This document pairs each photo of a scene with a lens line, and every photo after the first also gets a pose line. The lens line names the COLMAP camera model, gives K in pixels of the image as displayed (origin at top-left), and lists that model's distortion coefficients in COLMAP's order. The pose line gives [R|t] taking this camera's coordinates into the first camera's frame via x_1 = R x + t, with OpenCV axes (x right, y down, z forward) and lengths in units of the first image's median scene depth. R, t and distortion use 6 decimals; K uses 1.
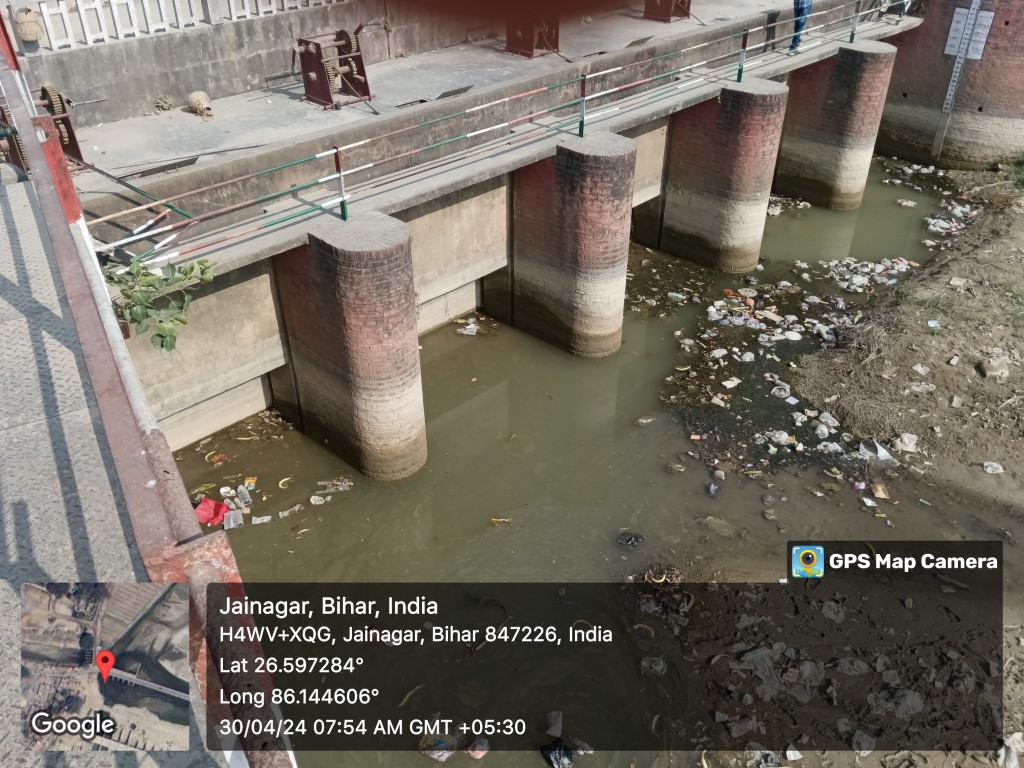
lens RADIAL K [[833.6, 0, 512.0], [0, 833.6, 384.0], [0, 0, 1]] dist [0.055967, -0.110368]
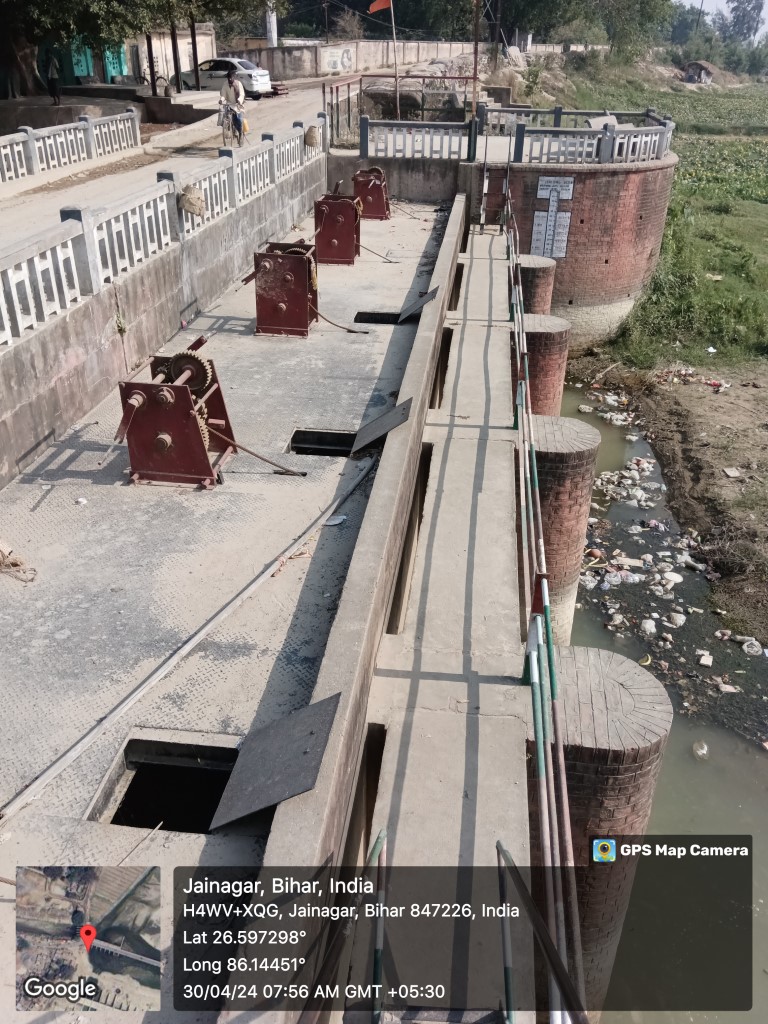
lens RADIAL K [[833.6, 0, 384.0], [0, 833.6, 512.0], [0, 0, 1]] dist [0.055967, -0.110368]
pose [[0.784092, -0.286576, 0.550521, -0.344782], [0.331189, 0.943365, 0.019369, -0.217311], [-0.524894, 0.167140, 0.834596, 0.350547]]
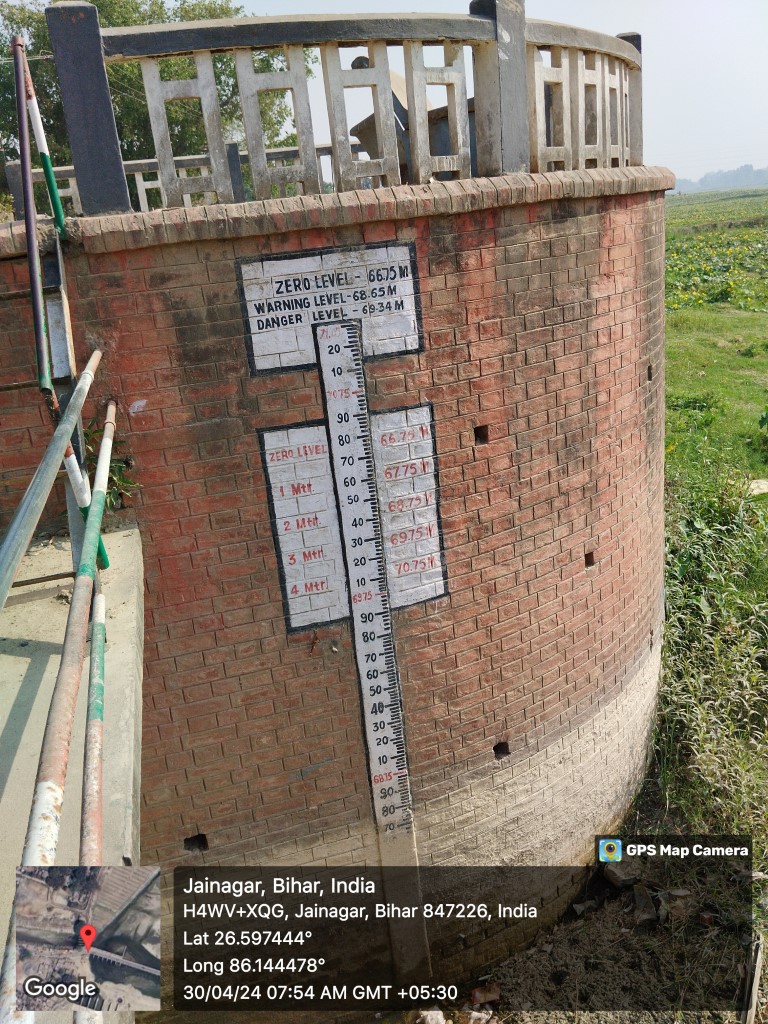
lens RADIAL K [[847.5, 0, 384.0], [0, 847.5, 512.0], [0, 0, 1]] dist [0.070360, -0.001567]
pose [[0.498504, -0.317314, 0.806725, 0.438539], [0.570564, 0.820714, -0.029756, -0.488847], [-0.652649, 0.475122, 0.590177, 1.025486]]
